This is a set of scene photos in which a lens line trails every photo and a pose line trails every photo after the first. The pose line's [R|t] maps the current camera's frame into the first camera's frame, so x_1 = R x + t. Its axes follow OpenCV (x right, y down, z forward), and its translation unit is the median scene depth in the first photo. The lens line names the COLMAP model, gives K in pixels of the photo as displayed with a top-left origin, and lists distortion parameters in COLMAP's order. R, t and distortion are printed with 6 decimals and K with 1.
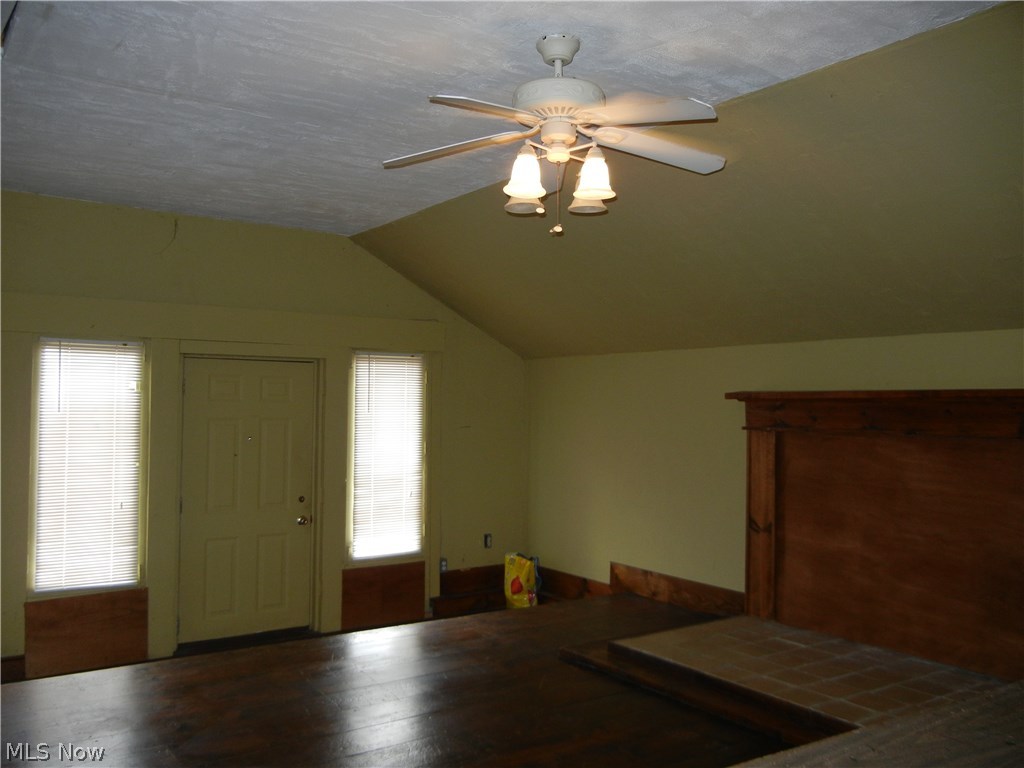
lens RADIAL K [[881.1, 0, 512.7], [0, 881.1, 382.7], [0, 0, 1]] dist [0.006745, 0.004438]
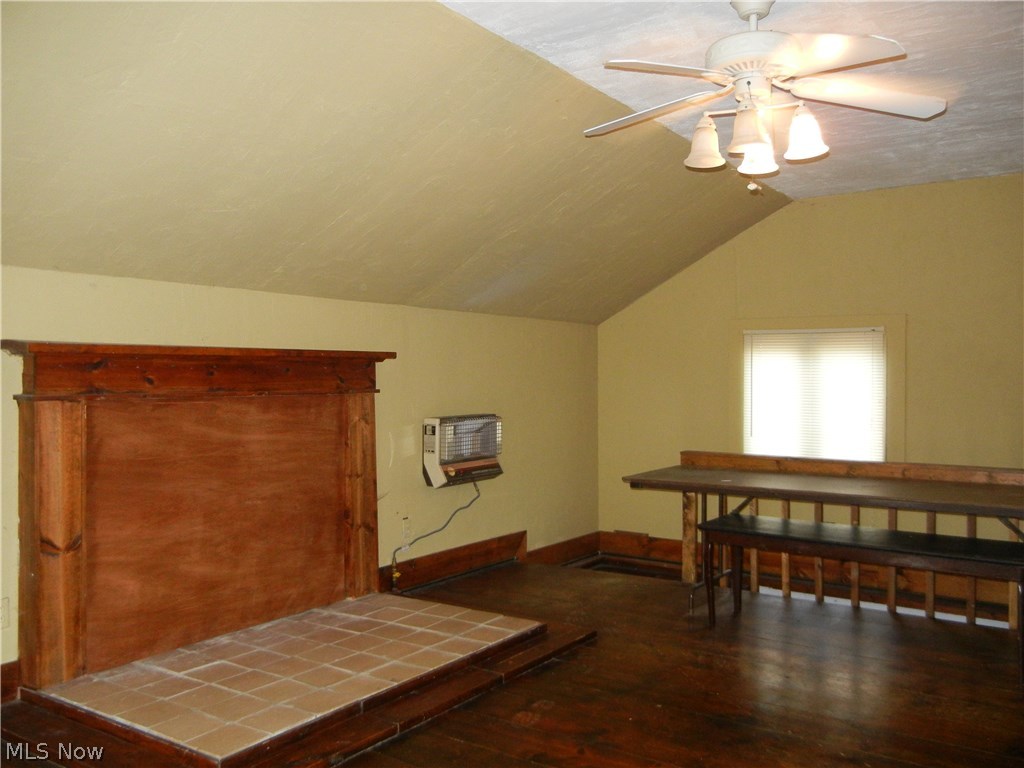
lens RADIAL K [[881.1, 0, 513.4], [0, 881.1, 385.0], [0, 0, 1]] dist [0.006745, 0.004438]
pose [[-0.343422, -0.021208, 0.938942, -0.513435], [-0.030660, 0.999465, 0.011361, 0.027791], [-0.938681, -0.024886, -0.343889, 1.028841]]
